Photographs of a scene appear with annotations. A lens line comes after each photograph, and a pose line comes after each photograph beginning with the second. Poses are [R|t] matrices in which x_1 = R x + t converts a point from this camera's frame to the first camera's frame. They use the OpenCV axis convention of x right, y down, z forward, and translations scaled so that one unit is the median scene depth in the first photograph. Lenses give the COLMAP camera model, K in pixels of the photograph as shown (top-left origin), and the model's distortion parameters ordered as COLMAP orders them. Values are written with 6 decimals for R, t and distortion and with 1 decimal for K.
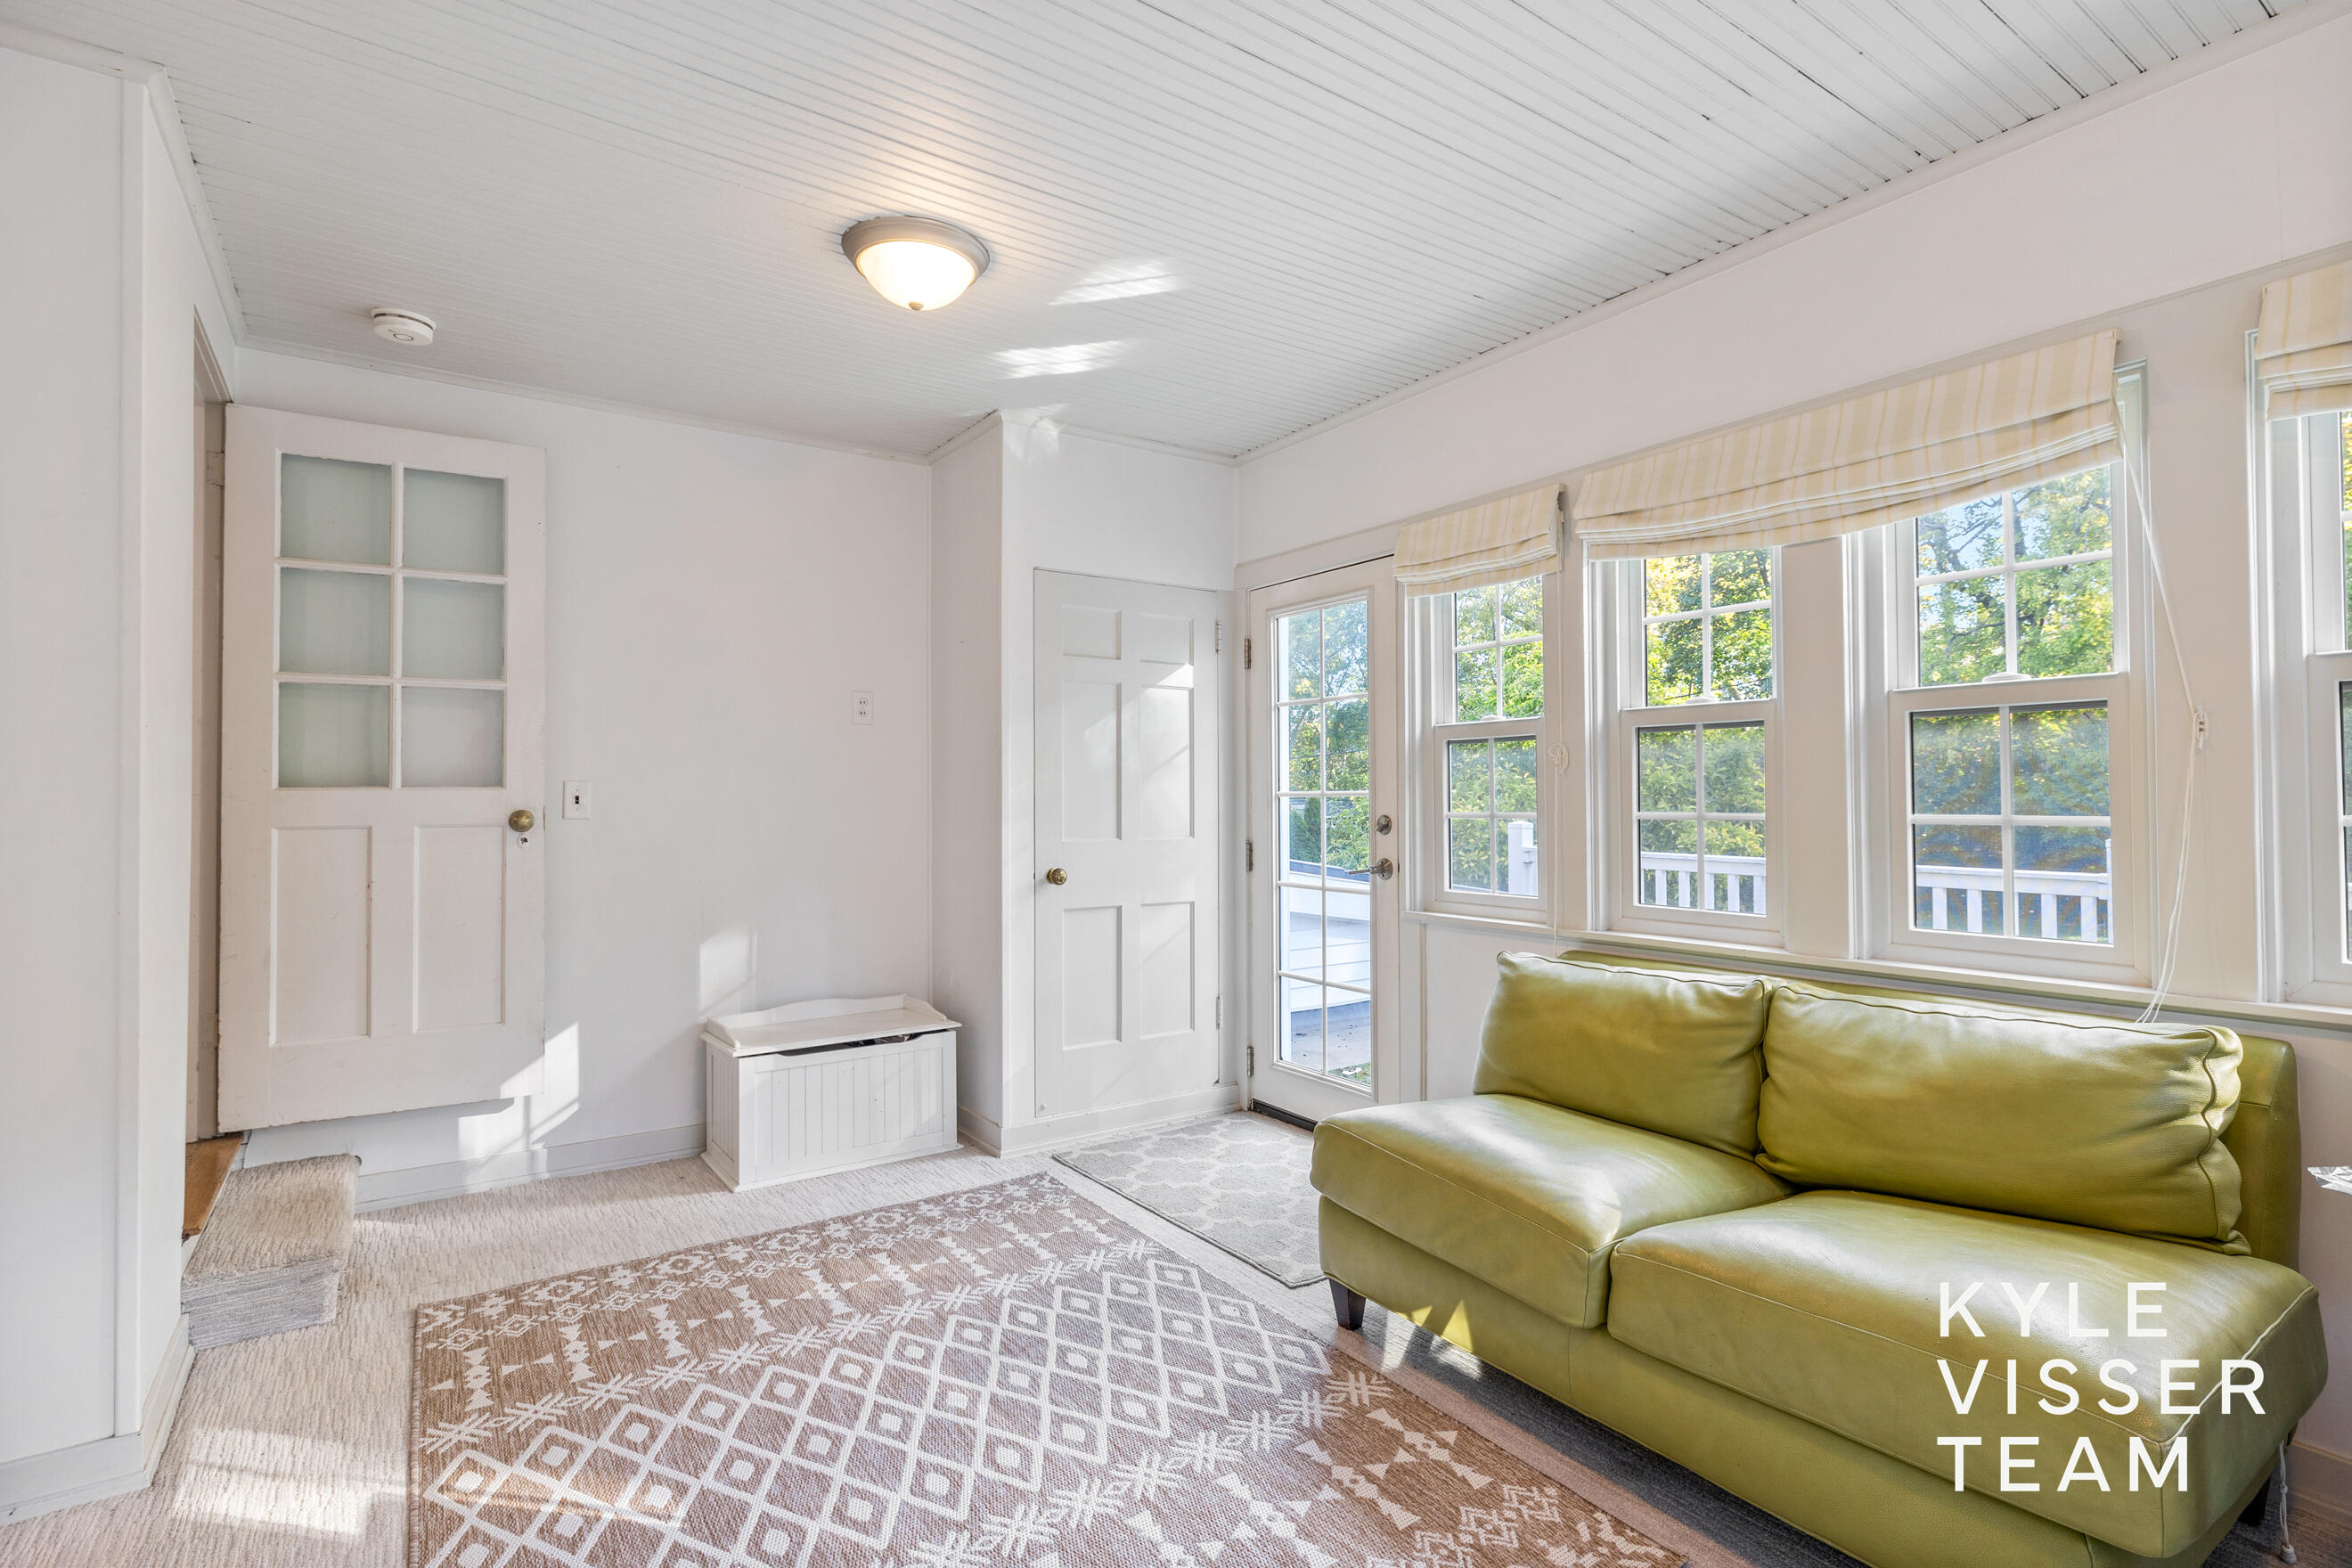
lens RADIAL K [[1130.2, 0, 1188.6], [0, 1130.2, 798.1], [0, 0, 1]] dist [0.003943, 0.000548]
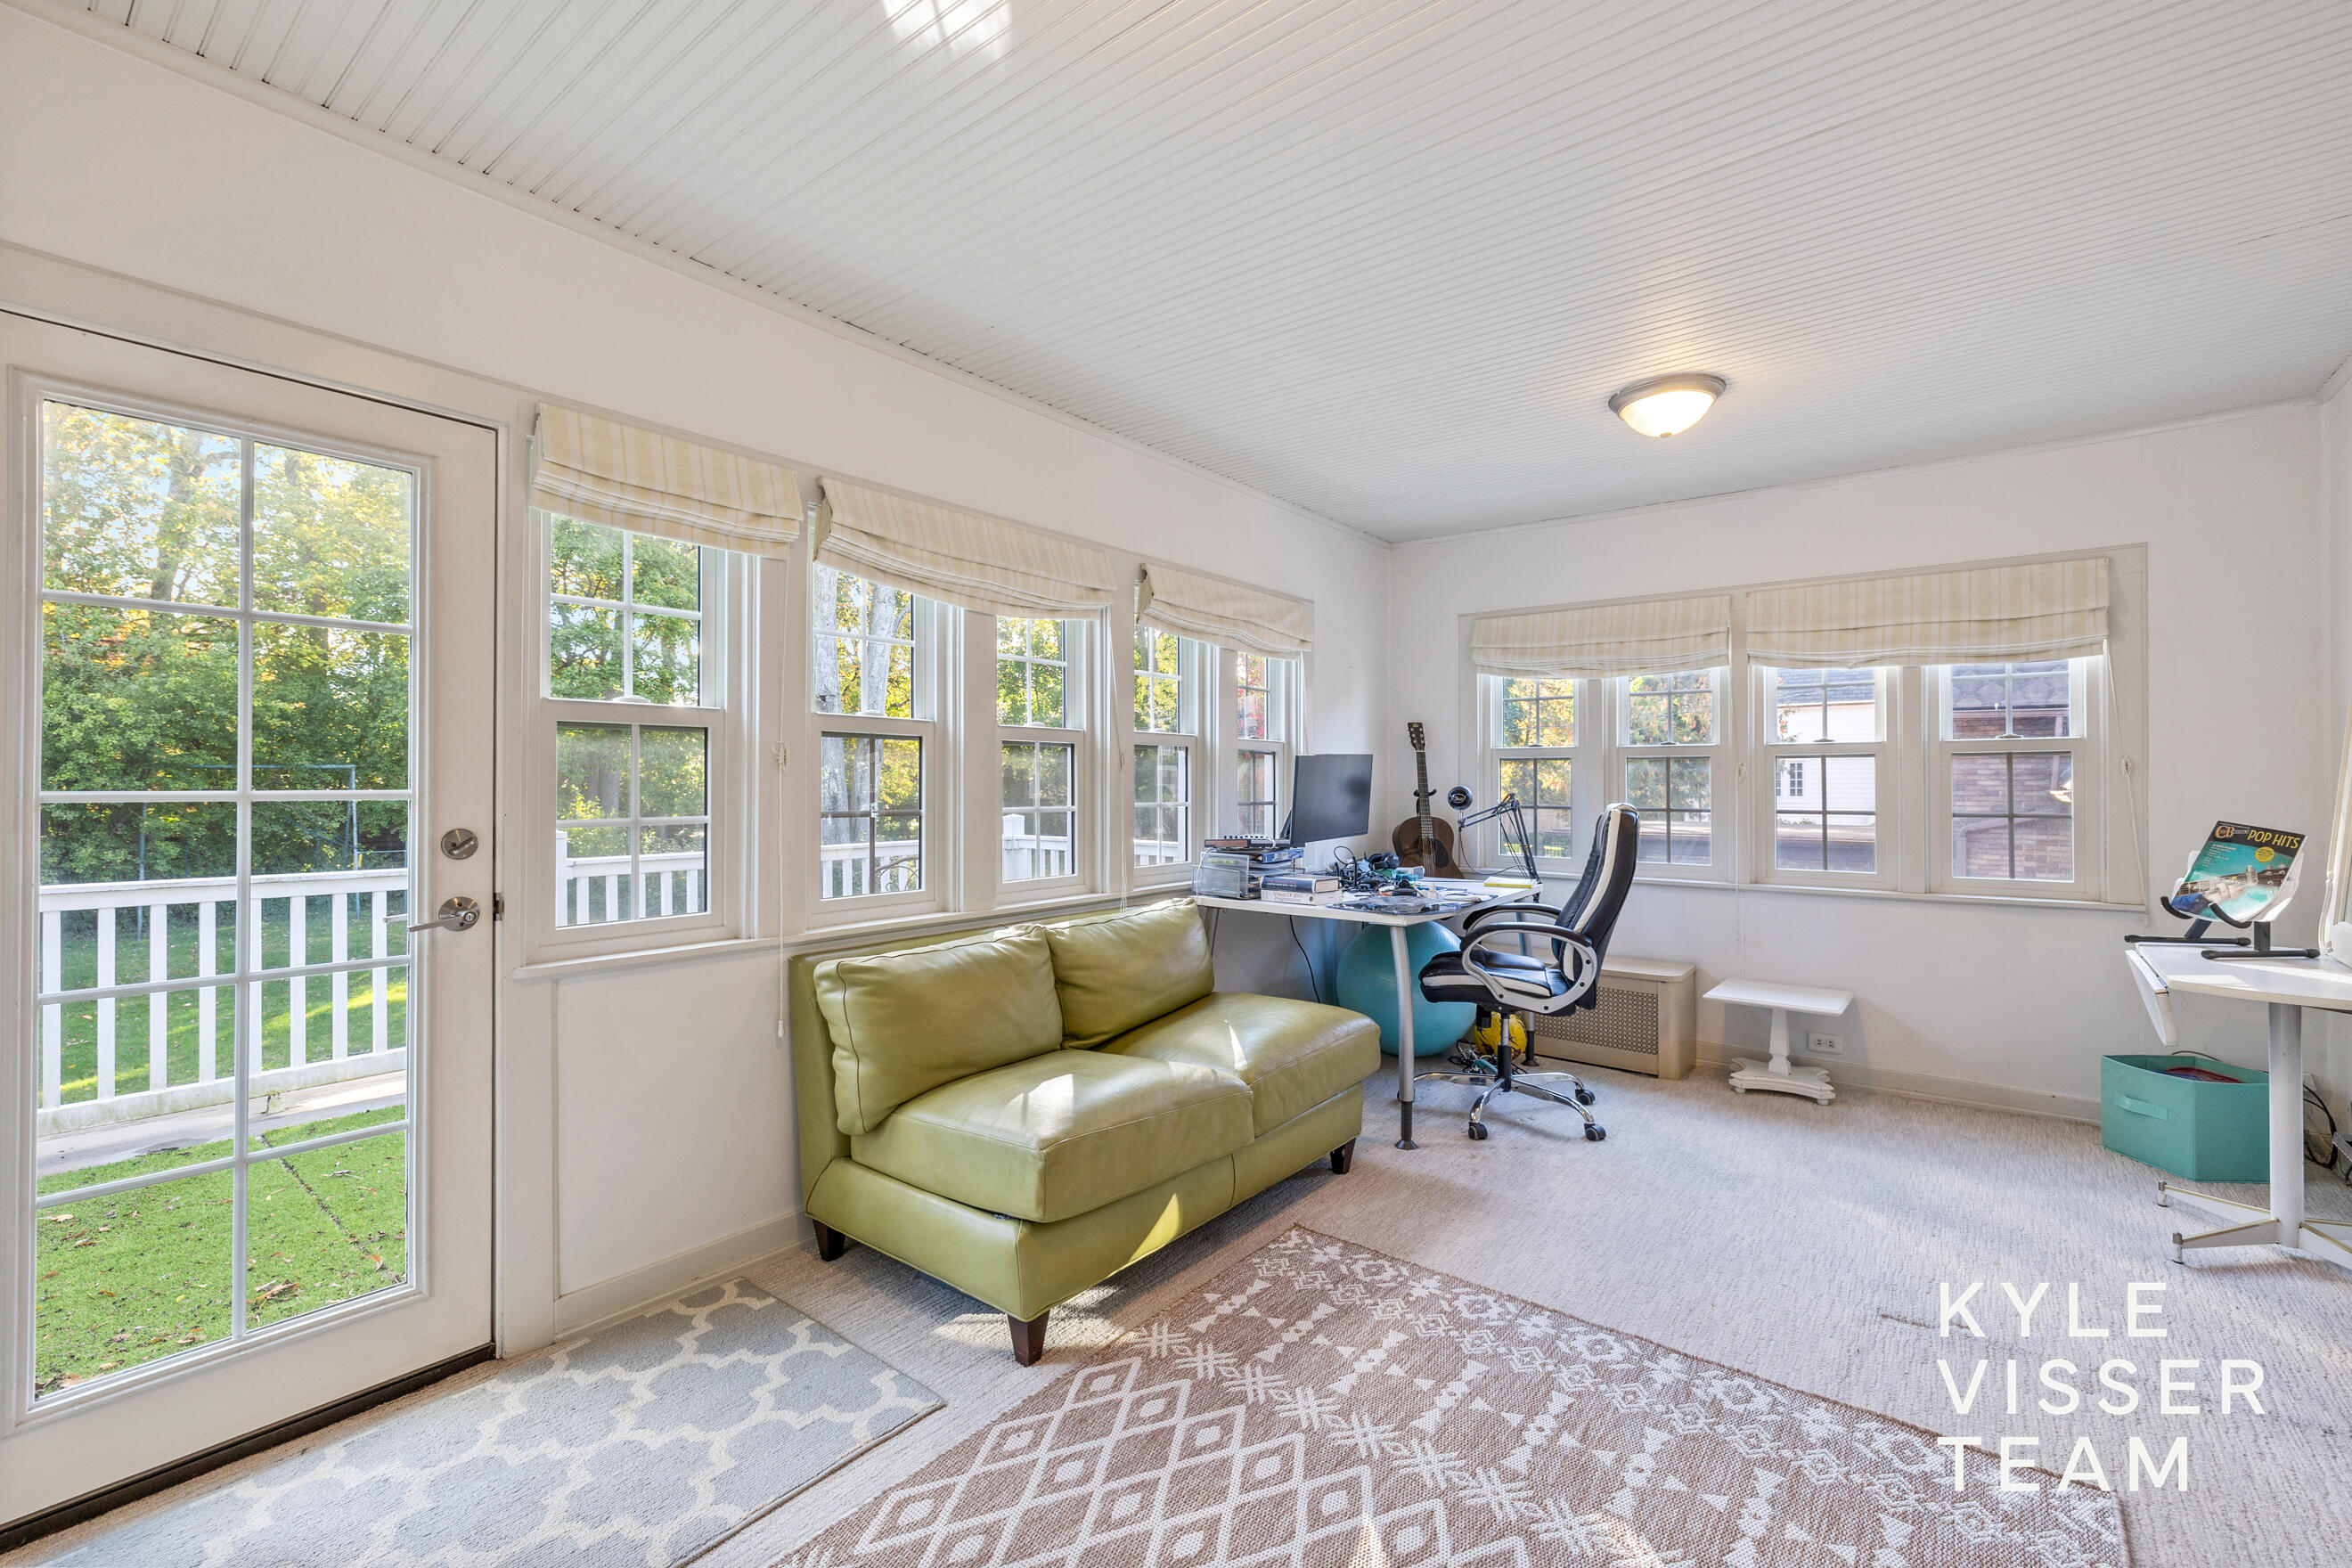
lens RADIAL K [[1007.4, 0, 1176.7], [0, 1007.4, 770.6], [0, 0, 1]] dist [0.000748, 0.000128]
pose [[-0.298614, 0.023864, 0.954076, -0.819689], [0.008861, 0.999714, -0.022232, 0.000715], [-0.954333, 0.001816, -0.298740, 1.328412]]
